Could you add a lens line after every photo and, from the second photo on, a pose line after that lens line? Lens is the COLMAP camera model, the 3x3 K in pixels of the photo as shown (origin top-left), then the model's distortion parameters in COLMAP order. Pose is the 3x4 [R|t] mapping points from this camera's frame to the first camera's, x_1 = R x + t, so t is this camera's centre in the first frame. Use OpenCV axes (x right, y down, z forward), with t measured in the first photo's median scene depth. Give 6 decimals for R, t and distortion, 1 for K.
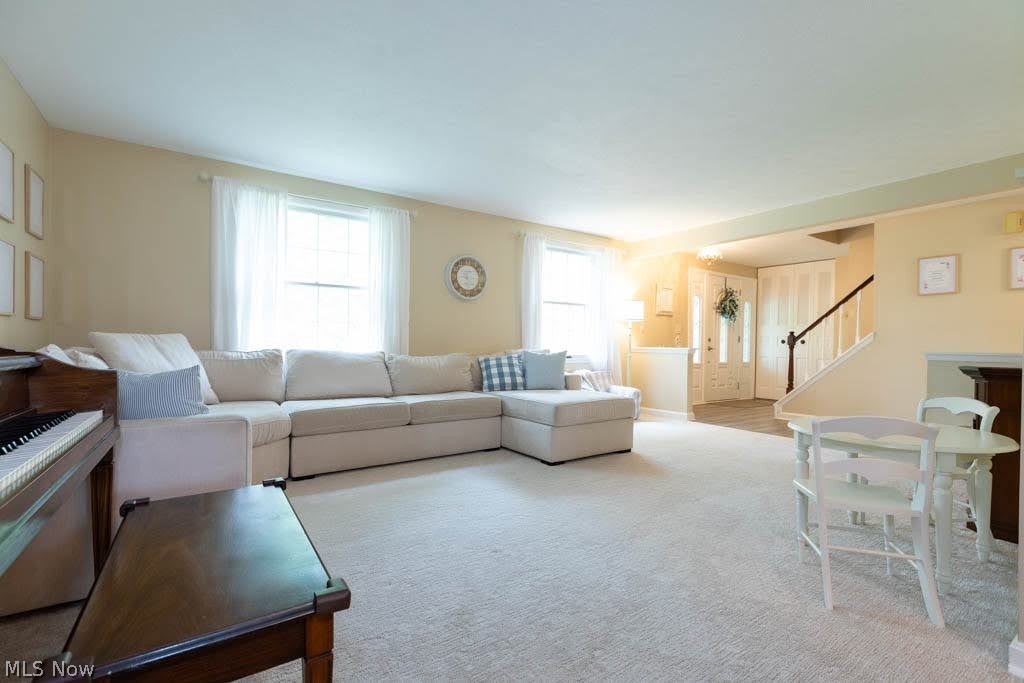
lens RADIAL K [[454.2, 0, 512.9], [0, 454.2, 345.6], [0, 0, 1]] dist [0.000226, 0.000077]
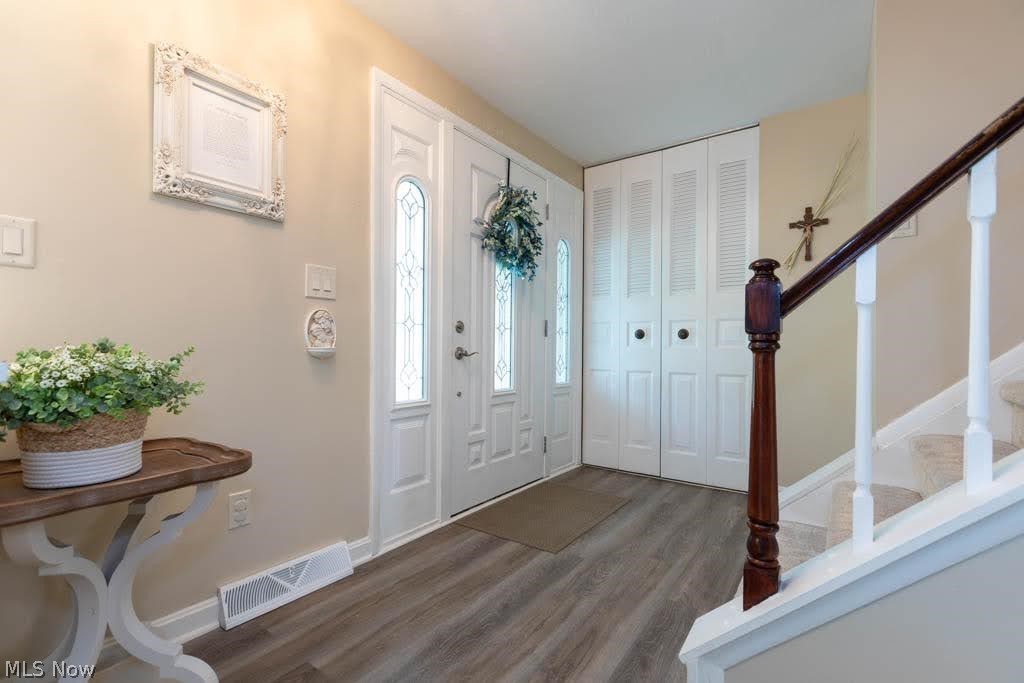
lens RADIAL K [[454.2, 0, 512.9], [0, 454.2, 345.6], [0, 0, 1]] dist [0.000226, 0.000077]
pose [[0.941031, -0.005702, 0.338272, 0.348889], [0.007248, 0.999968, -0.003307, 0.002123], [-0.338243, 0.005564, 0.941042, 0.658299]]
